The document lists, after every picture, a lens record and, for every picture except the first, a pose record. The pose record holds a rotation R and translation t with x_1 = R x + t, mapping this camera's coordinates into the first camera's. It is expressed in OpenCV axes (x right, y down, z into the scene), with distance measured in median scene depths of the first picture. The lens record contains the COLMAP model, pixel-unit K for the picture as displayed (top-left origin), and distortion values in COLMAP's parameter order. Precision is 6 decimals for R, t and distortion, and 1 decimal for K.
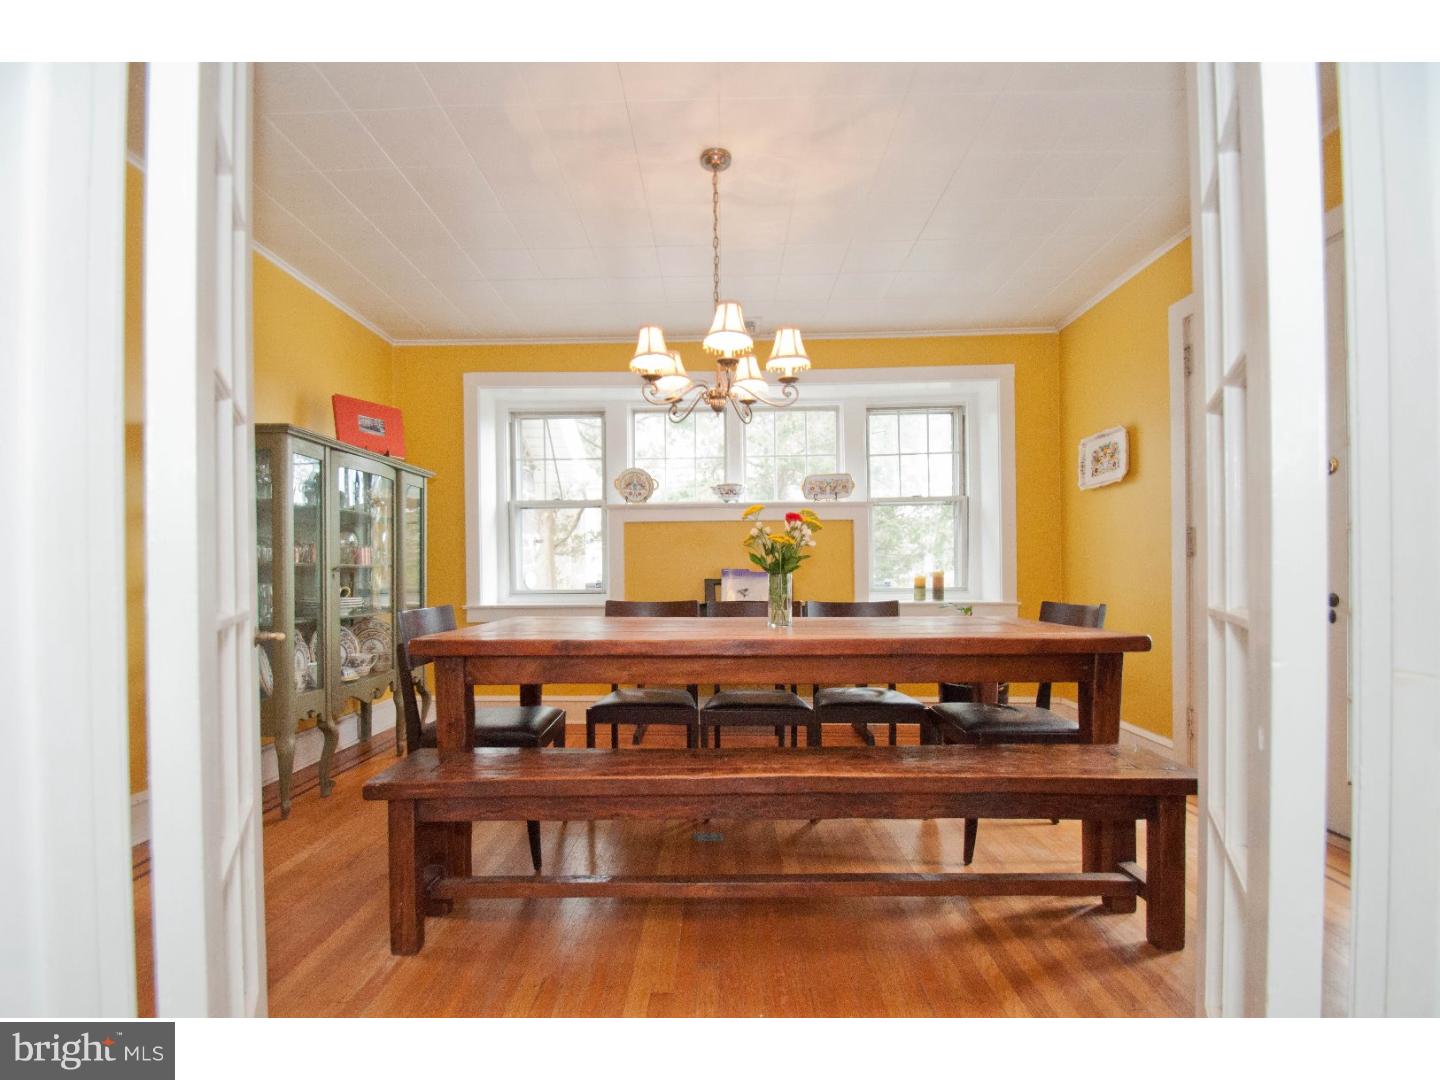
lens RADIAL K [[637.2, 0, 711.4], [0, 637.2, 576.9], [0, 0, 1]] dist [-0.000074, -0.014830]
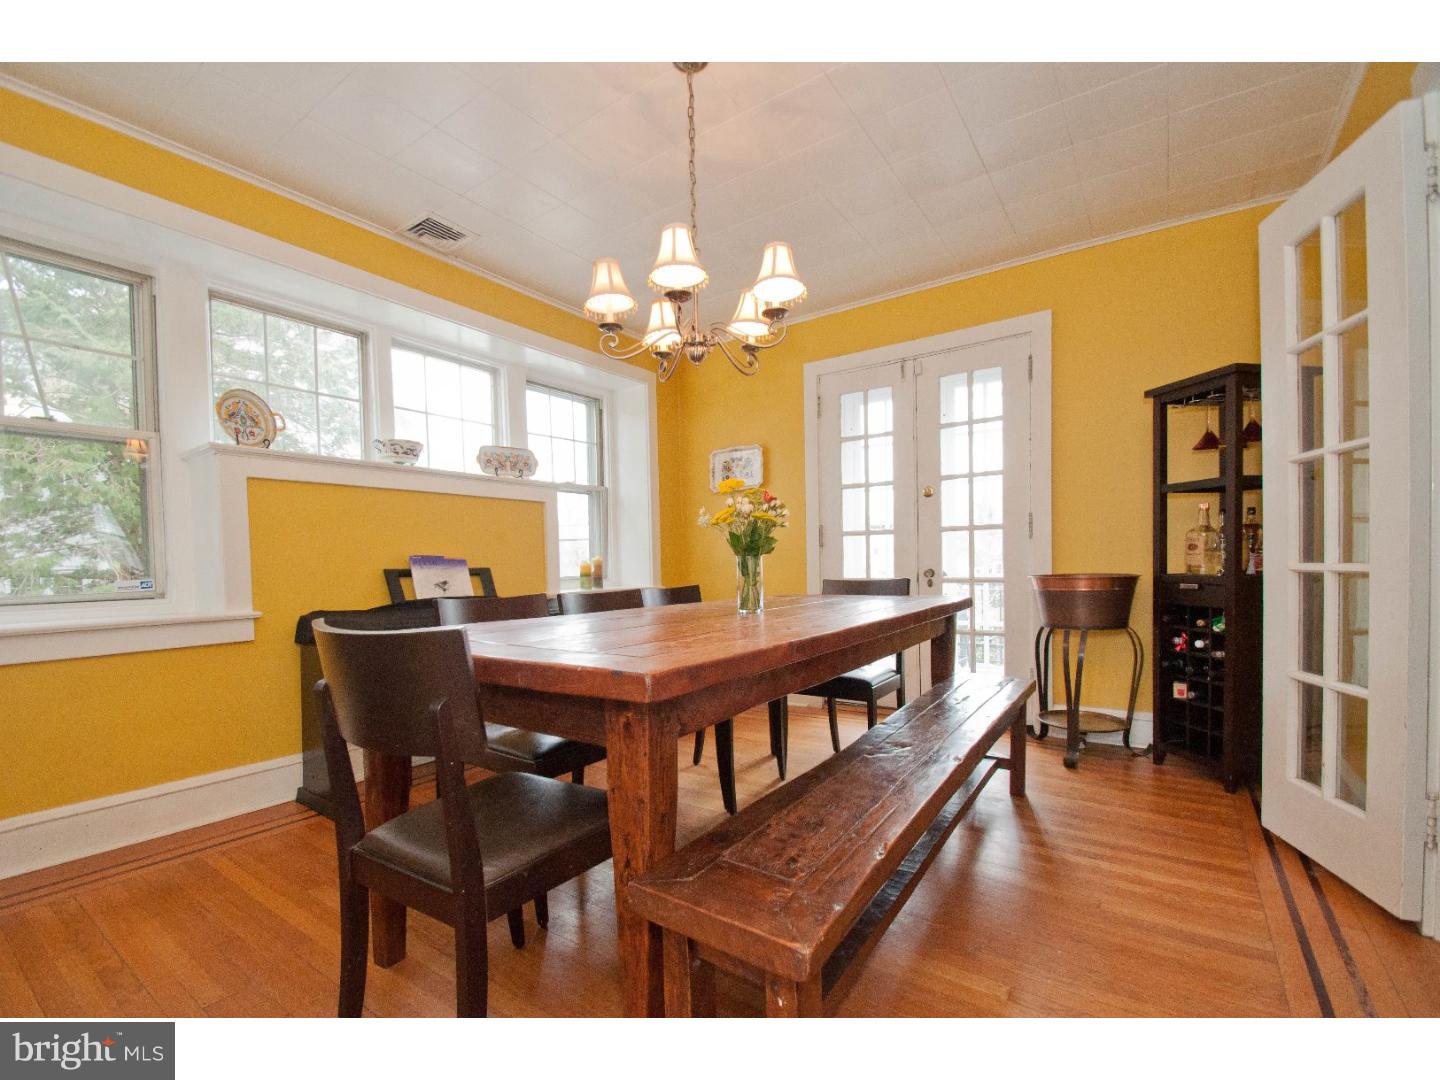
lens RADIAL K [[637.2, 0, 711.4], [0, 637.2, 576.9], [0, 0, 1]] dist [-0.000074, -0.014830]
pose [[0.546572, -0.020439, 0.837162, -0.406024], [0.013030, 0.999789, 0.015902, 0.005517], [-0.837311, 0.002216, 0.546723, 0.315438]]
